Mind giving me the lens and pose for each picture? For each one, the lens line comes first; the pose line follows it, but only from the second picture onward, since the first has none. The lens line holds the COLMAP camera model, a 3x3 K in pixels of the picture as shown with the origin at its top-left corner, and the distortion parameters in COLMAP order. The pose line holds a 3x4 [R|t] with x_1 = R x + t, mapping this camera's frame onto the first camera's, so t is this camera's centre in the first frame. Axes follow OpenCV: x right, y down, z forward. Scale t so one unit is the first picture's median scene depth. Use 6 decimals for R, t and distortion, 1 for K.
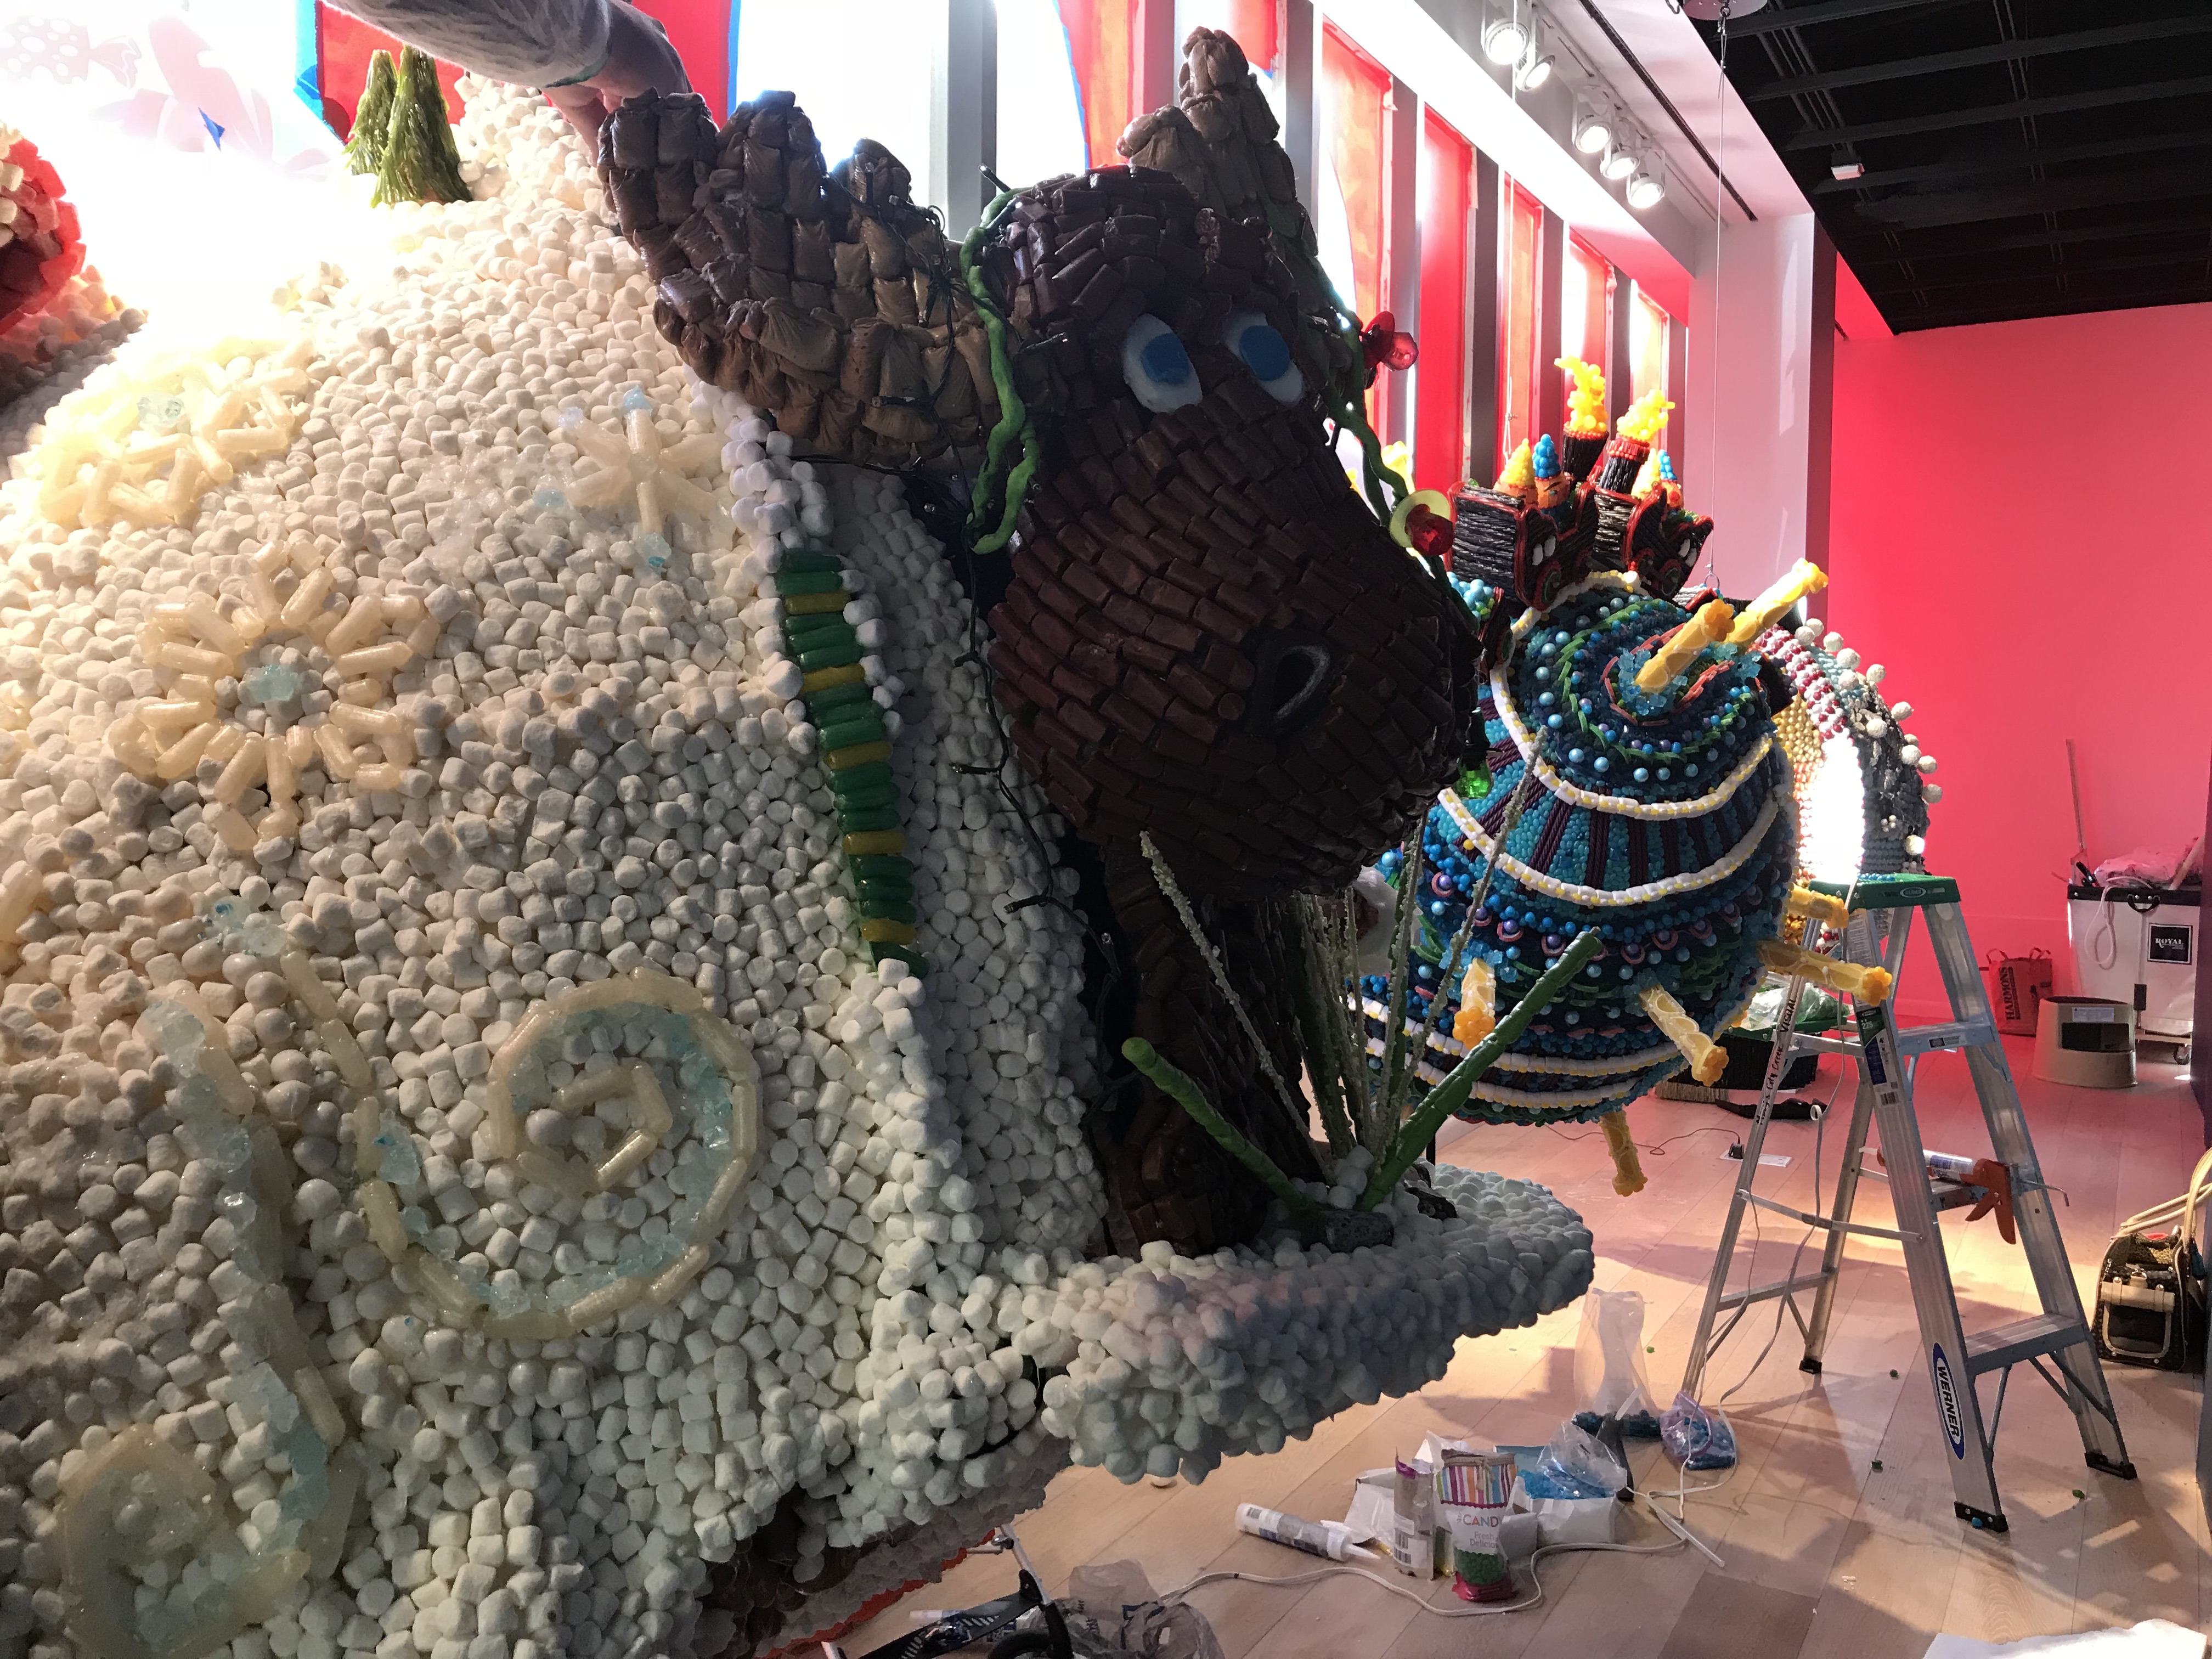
lens RADIAL K [[1834.5, 0, 1104.1], [0, 1834.5, 815.3], [0, 0, 1]] dist [0.140085, -0.190146]
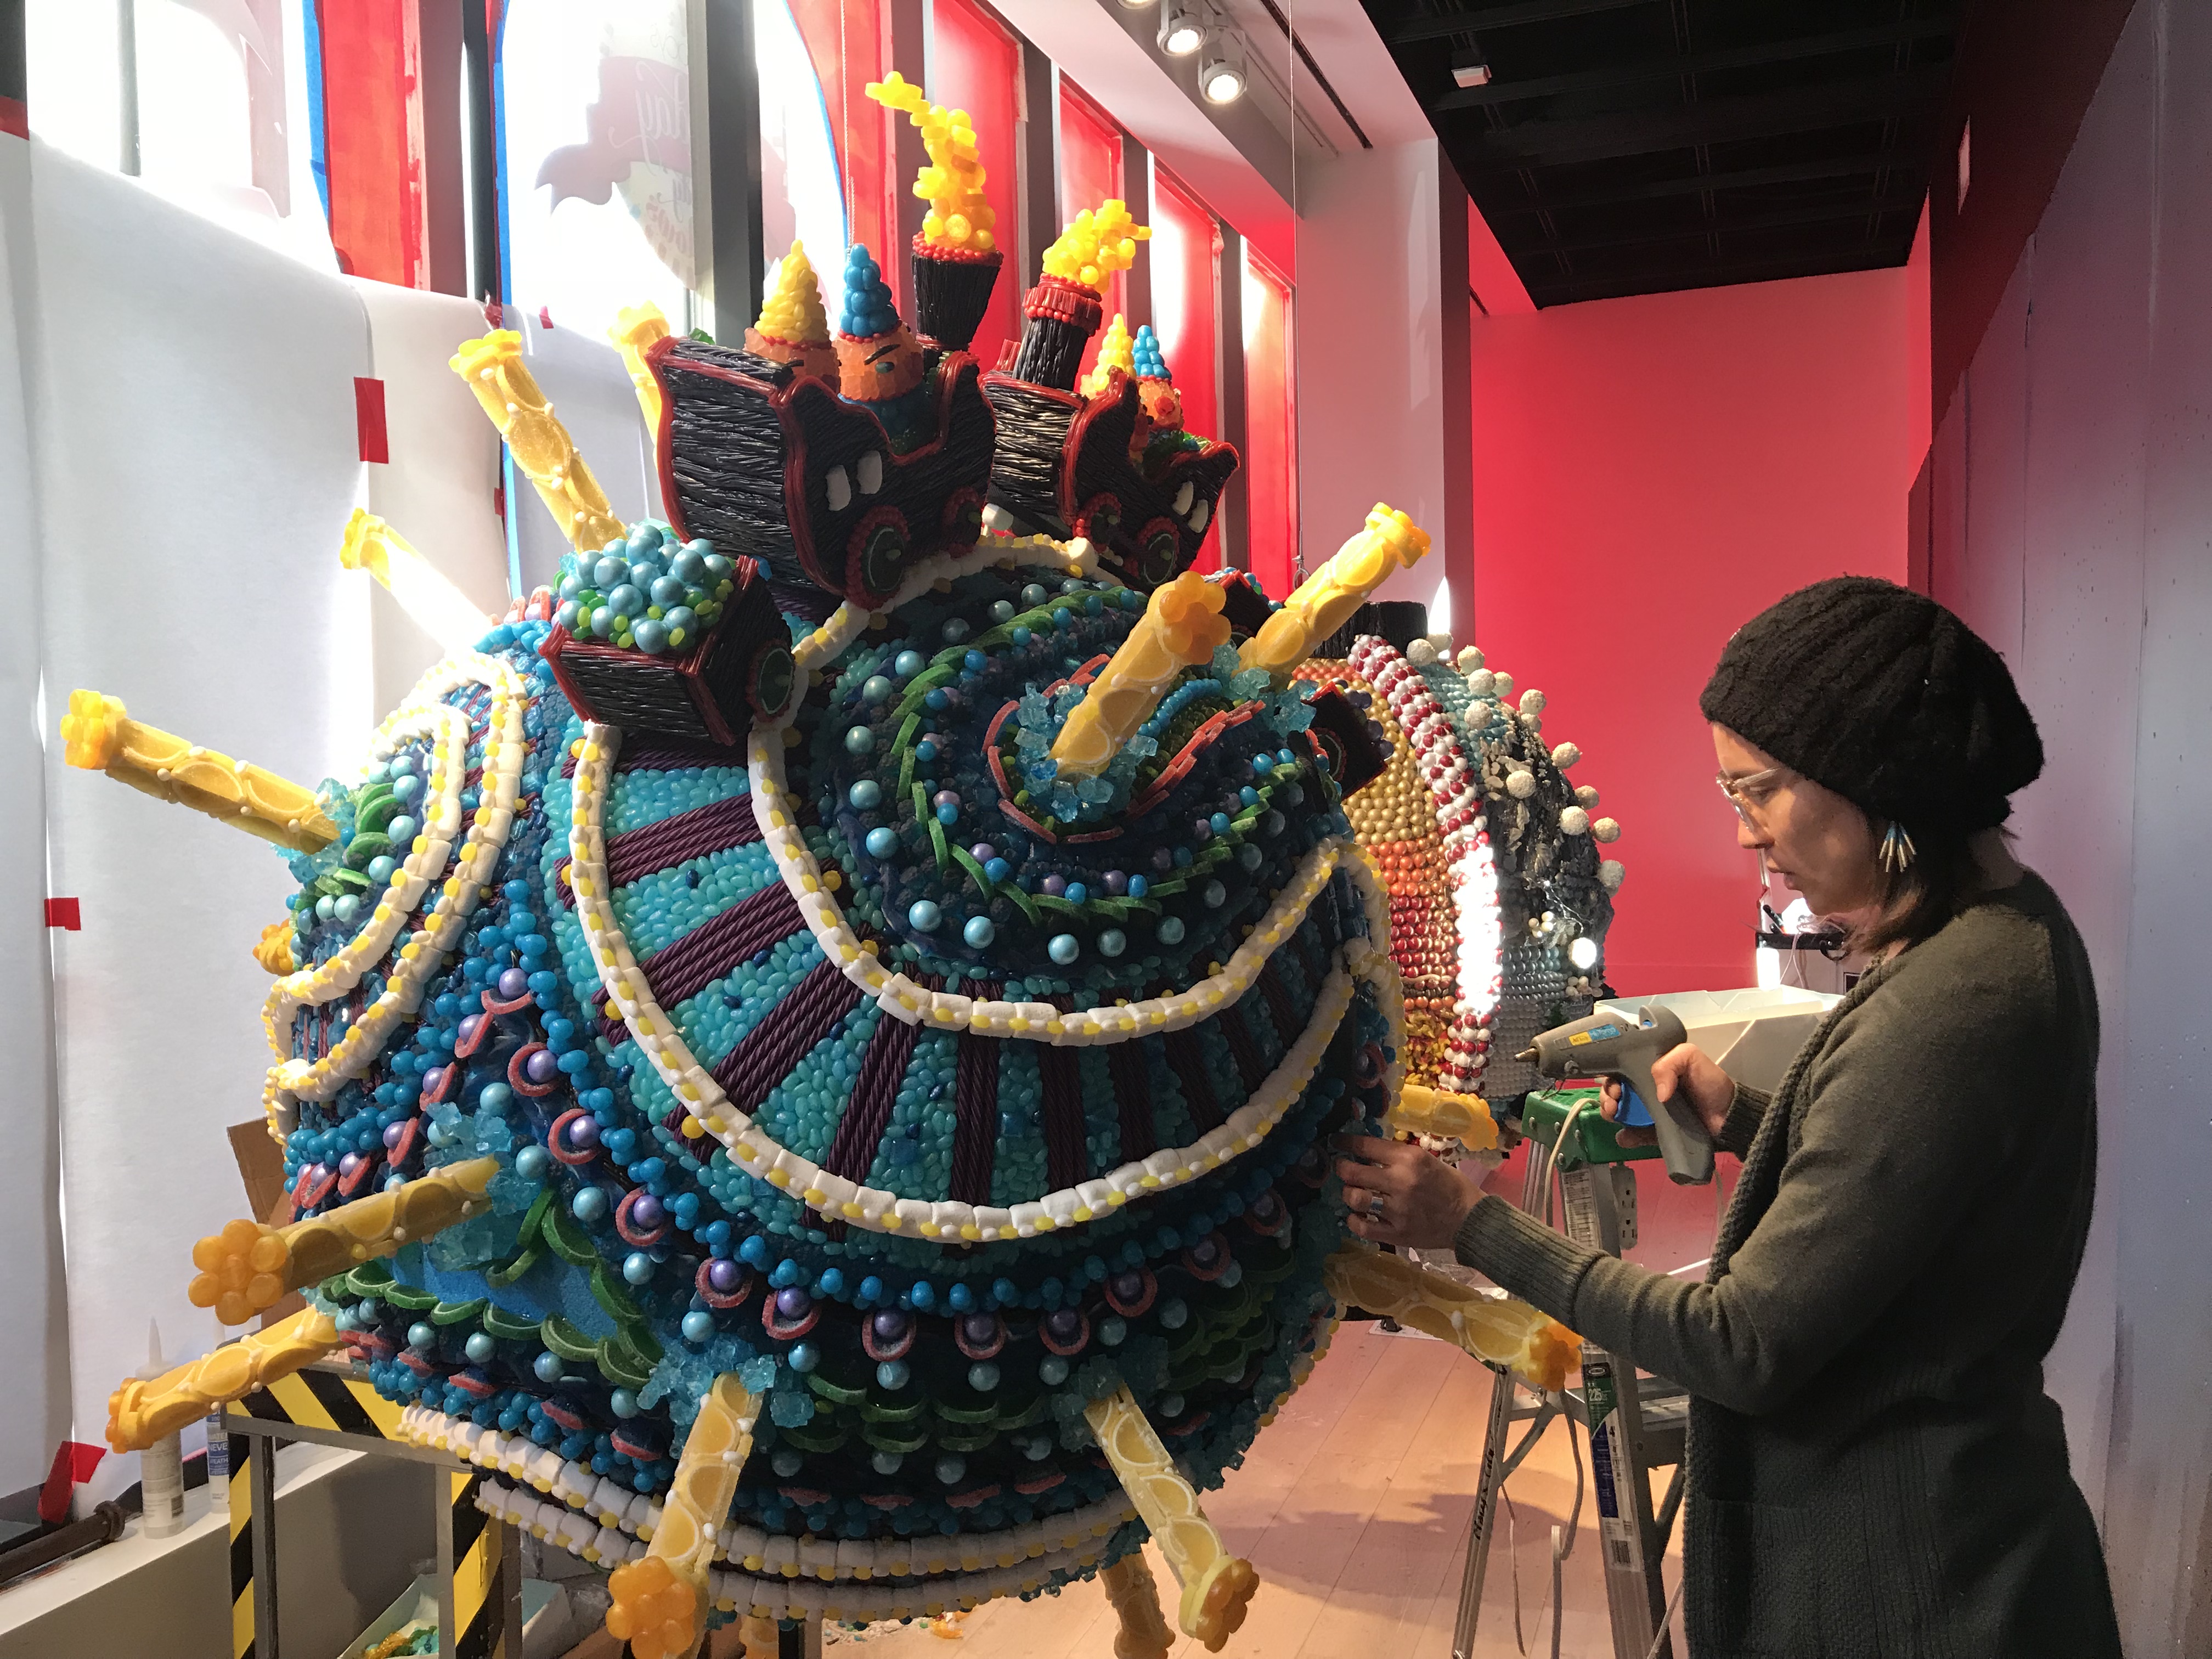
lens RADIAL K [[1834.5, 0, 1104.1], [0, 1834.5, 815.3], [0, 0, 1]] dist [0.140085, -0.190146]
pose [[0.986900, -0.038785, 0.156599, 0.224726], [0.041851, 0.998990, -0.016326, -0.047216], [-0.155808, 0.022666, 0.987527, 0.528173]]
